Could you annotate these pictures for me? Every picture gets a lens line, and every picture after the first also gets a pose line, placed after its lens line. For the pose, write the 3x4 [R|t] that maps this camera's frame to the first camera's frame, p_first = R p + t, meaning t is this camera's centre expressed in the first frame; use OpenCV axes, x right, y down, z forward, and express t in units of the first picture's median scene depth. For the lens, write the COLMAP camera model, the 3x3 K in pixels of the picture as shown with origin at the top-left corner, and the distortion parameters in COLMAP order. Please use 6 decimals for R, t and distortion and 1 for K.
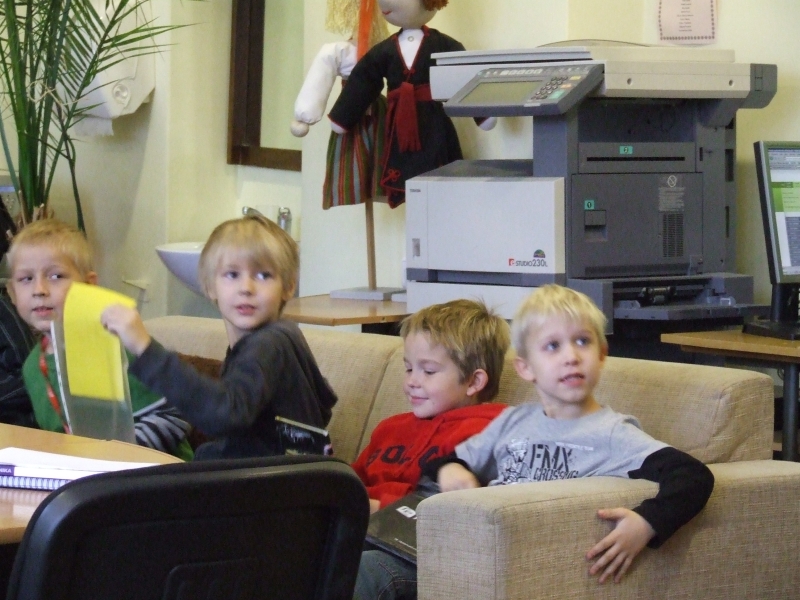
lens RADIAL K [[3013.7, 0, 400.9], [0, 3013.7, 299.7], [0, 0, 1]] dist [0.292699, 0.000000]
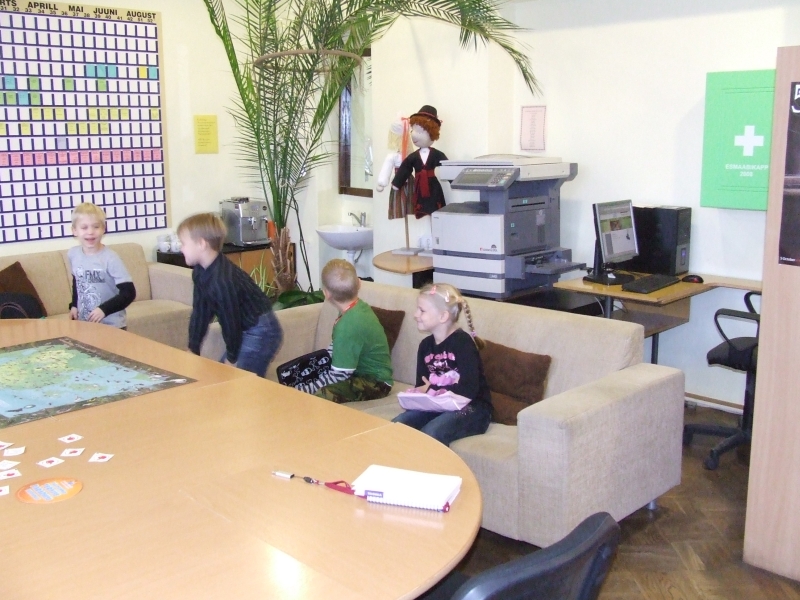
lens RADIAL K [[886.5, 0, 397.3], [0, 886.5, 300.9], [0, 0, 1]] dist [-0.006368, 0.000000]
pose [[0.996951, -0.035969, 0.069248, -0.075924], [0.027011, 0.991637, 0.126202, -0.058281], [-0.073209, -0.123946, 0.989585, 0.260637]]
